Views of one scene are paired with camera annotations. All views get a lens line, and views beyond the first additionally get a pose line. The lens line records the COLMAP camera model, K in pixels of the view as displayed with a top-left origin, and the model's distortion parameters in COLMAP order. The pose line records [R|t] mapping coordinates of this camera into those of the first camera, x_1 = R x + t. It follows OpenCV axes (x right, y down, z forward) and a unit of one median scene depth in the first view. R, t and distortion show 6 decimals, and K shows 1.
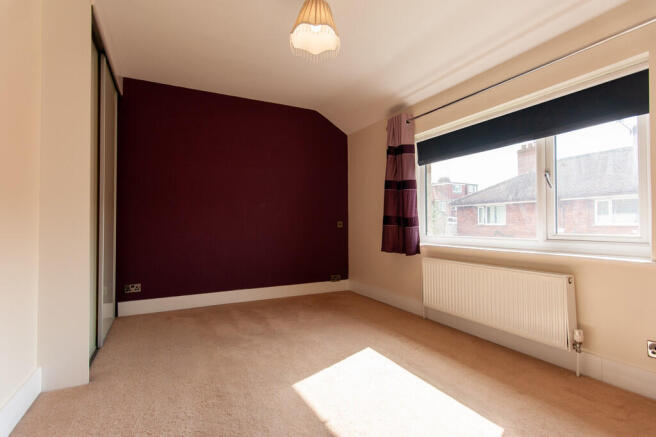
lens RADIAL K [[319.6, 0, 328.0], [0, 319.6, 218.5], [0, 0, 1]] dist [0.020021, -0.000281]
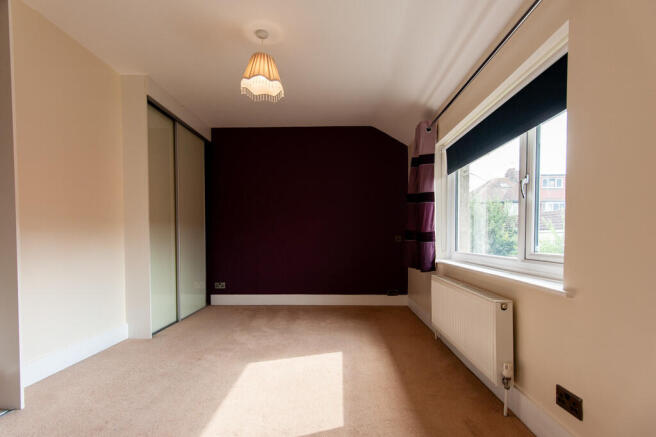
lens RADIAL K [[330.1, 0, 327.6], [0, 330.1, 246.8], [0, 0, 1]] dist [0.034878, 0.000160]
pose [[0.875398, 0.014702, -0.483179, 0.478608], [0.008166, 0.998945, 0.045190, -0.006957], [0.483334, -0.043505, 0.874354, 0.000271]]
